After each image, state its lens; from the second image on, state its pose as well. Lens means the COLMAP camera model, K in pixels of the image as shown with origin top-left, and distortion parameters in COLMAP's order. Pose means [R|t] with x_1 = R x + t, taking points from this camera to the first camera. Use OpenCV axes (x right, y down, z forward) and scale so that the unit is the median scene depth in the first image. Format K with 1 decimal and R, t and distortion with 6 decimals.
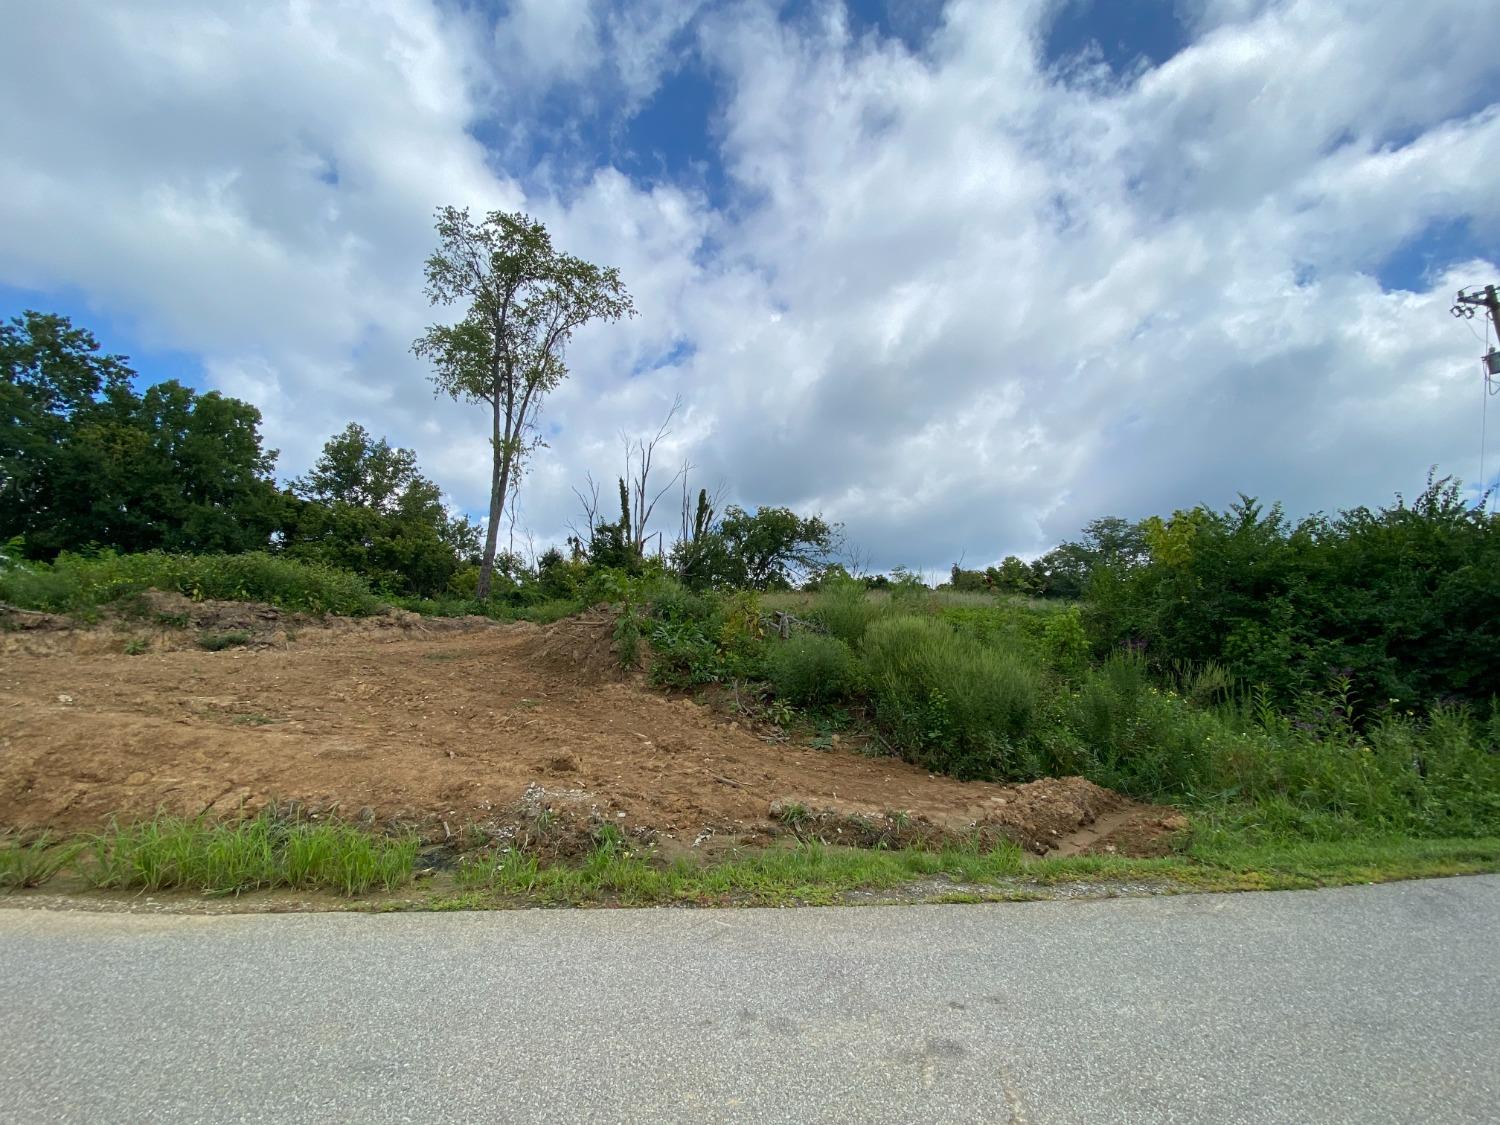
lens RADIAL K [[712.1, 0, 736.5], [0, 712.1, 559.8], [0, 0, 1]] dist [0.016272, -0.002721]
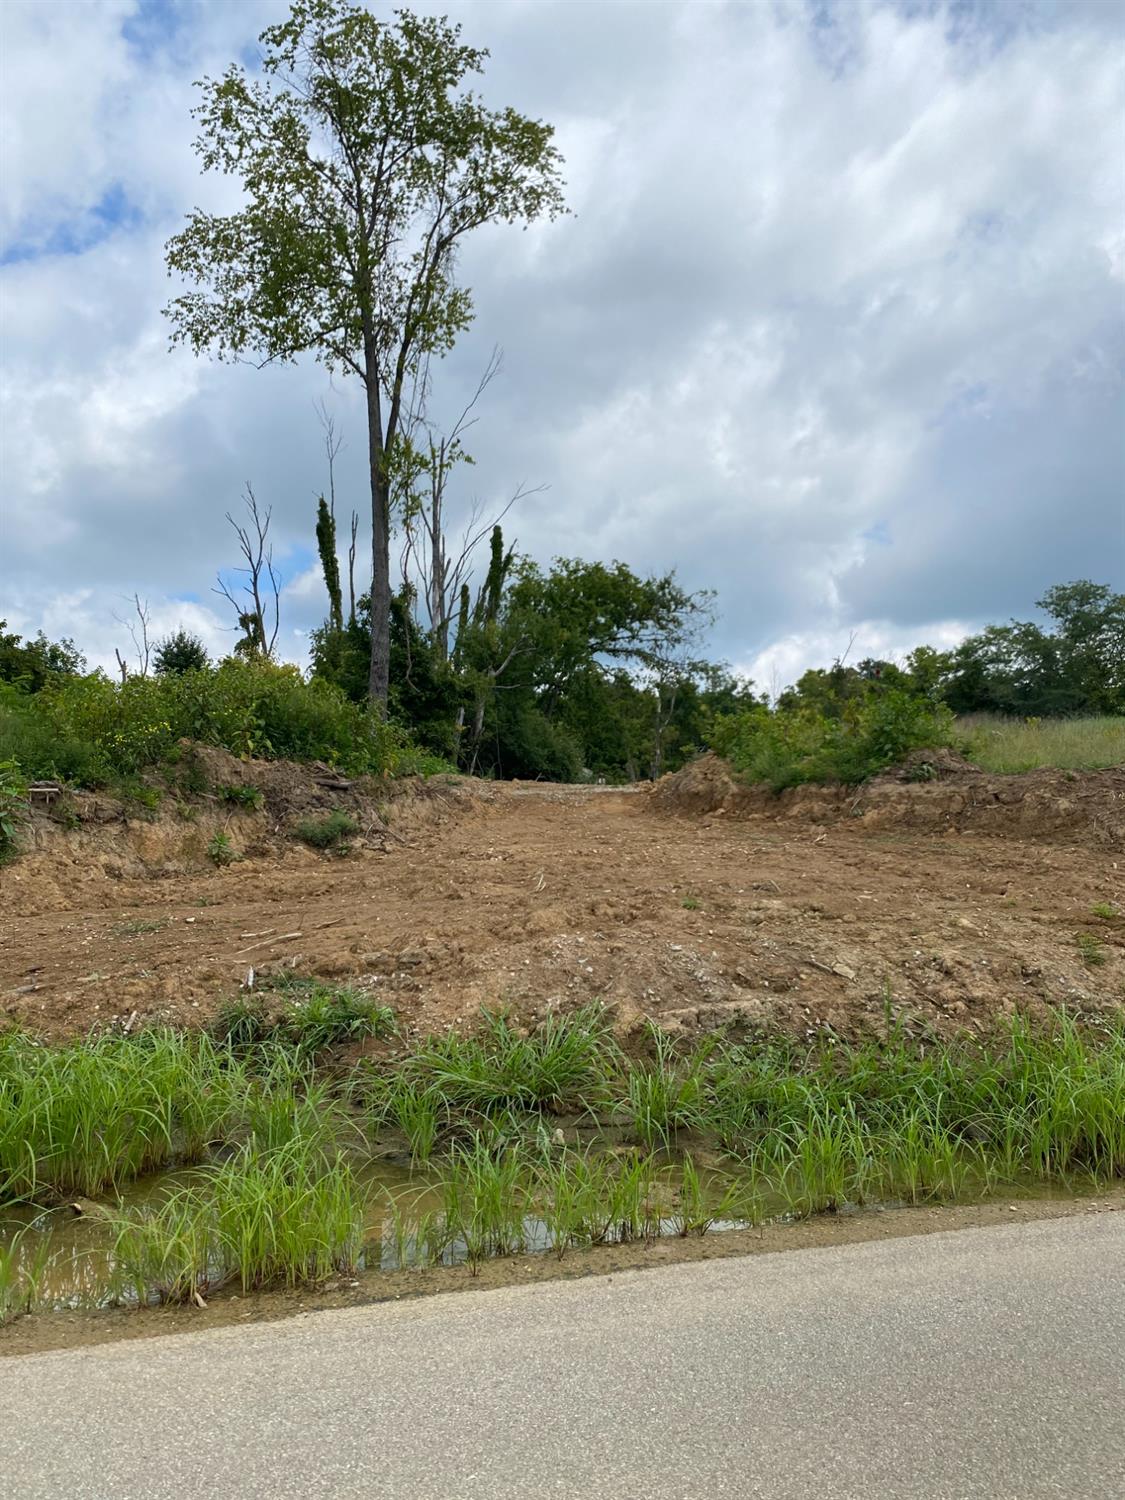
lens RADIAL K [[1359.4, 0, 550.7], [0, 1359.4, 761.2], [0, 0, 1]] dist [-0.009367, 0.012102]
pose [[0.969785, -0.022661, 0.242907, -0.215773], [0.001364, 0.996165, 0.087488, -0.009641], [-0.243958, -0.084514, 0.966096, -0.018805]]
